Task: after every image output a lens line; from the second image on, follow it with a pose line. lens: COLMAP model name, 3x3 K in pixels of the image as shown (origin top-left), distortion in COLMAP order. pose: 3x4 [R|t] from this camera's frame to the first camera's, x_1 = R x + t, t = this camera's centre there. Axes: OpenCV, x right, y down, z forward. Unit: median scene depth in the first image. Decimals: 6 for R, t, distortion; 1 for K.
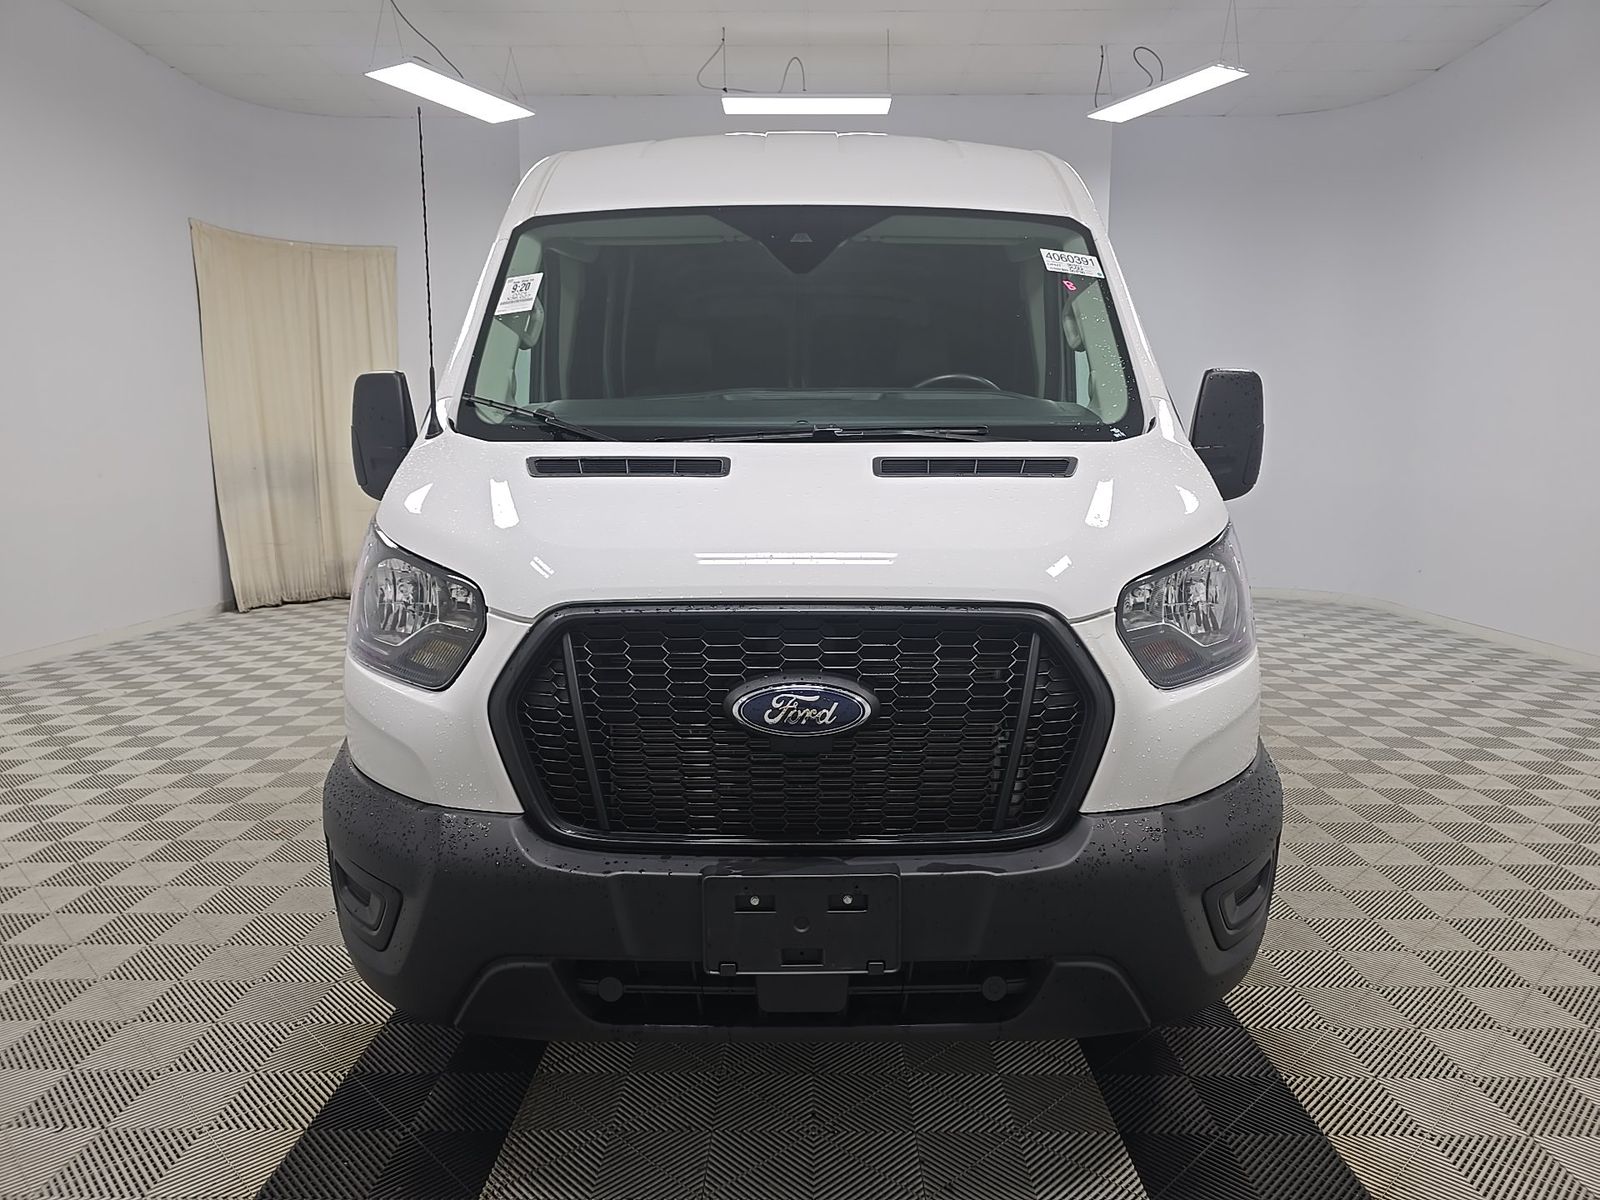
lens RADIAL K [[1086.1, 0, 804.9], [0, 1086.1, 593.4], [0, 0, 1]] dist [0.027783, -0.006880]
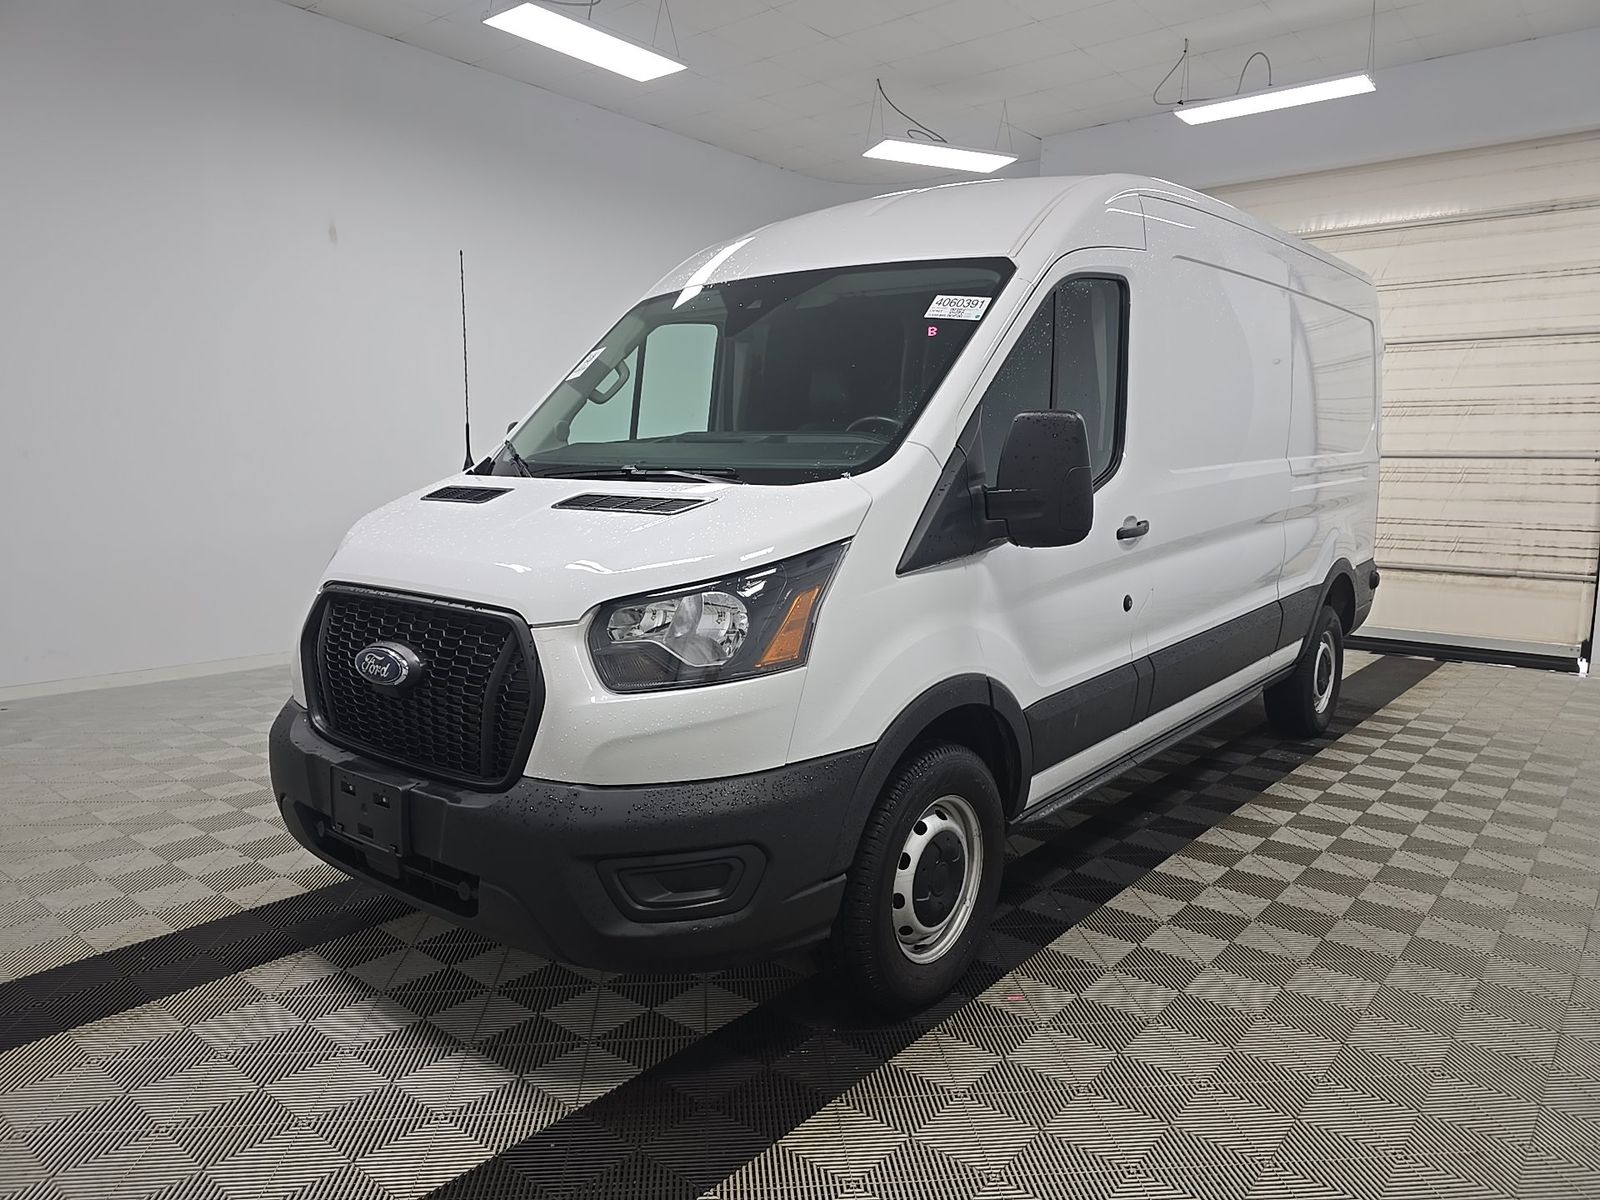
lens RADIAL K [[1086.1, 0, 804.9], [0, 1086.1, 593.4], [0, 0, 1]] dist [0.027783, -0.006880]
pose [[0.779536, 0.084046, -0.620693, 0.959618], [-0.089894, 0.995710, 0.021926, -0.052353], [0.619873, 0.038705, 0.783747, 0.138267]]
